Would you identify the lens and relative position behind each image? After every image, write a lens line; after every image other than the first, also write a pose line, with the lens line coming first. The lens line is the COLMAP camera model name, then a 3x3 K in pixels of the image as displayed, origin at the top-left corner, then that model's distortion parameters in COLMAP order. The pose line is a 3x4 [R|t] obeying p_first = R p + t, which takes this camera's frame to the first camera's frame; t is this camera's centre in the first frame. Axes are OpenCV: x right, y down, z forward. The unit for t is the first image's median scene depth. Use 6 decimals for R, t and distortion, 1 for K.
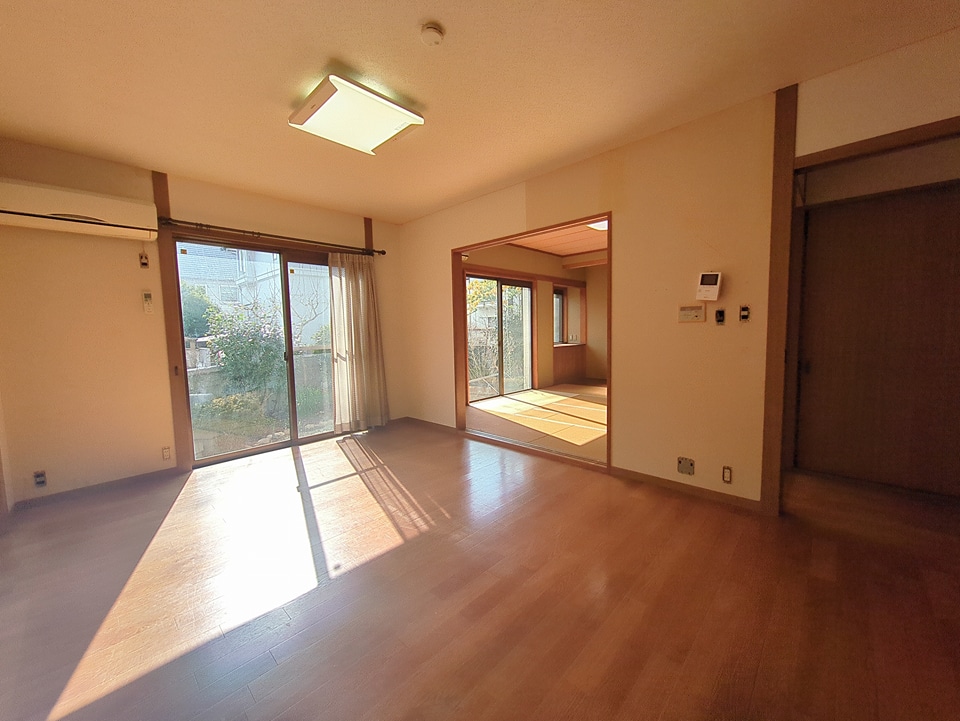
lens RADIAL K [[378.5, 0, 485.7], [0, 378.5, 362.0], [0, 0, 1]] dist [0.000906, 0.000731]
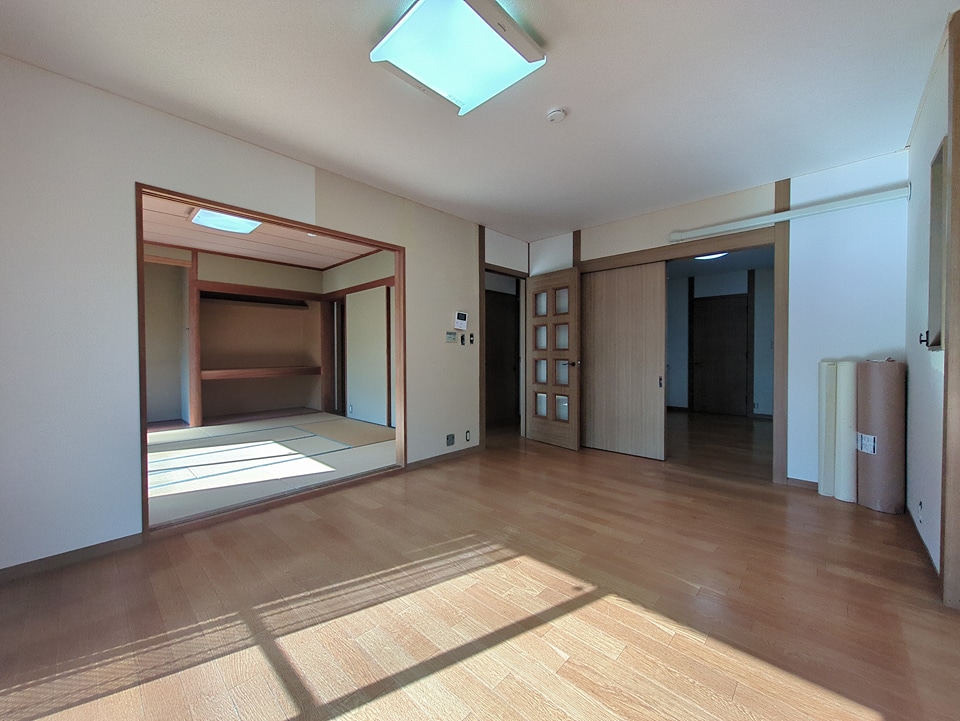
lens RADIAL K [[378.5, 0, 482.6], [0, 378.5, 358.9], [0, 0, 1]] dist [0.000906, 0.000731]
pose [[0.002775, 0.003443, 0.999990, -0.800347], [0.088032, 0.996111, -0.003674, -0.018275], [-0.996114, 0.088041, 0.002461, 0.718471]]
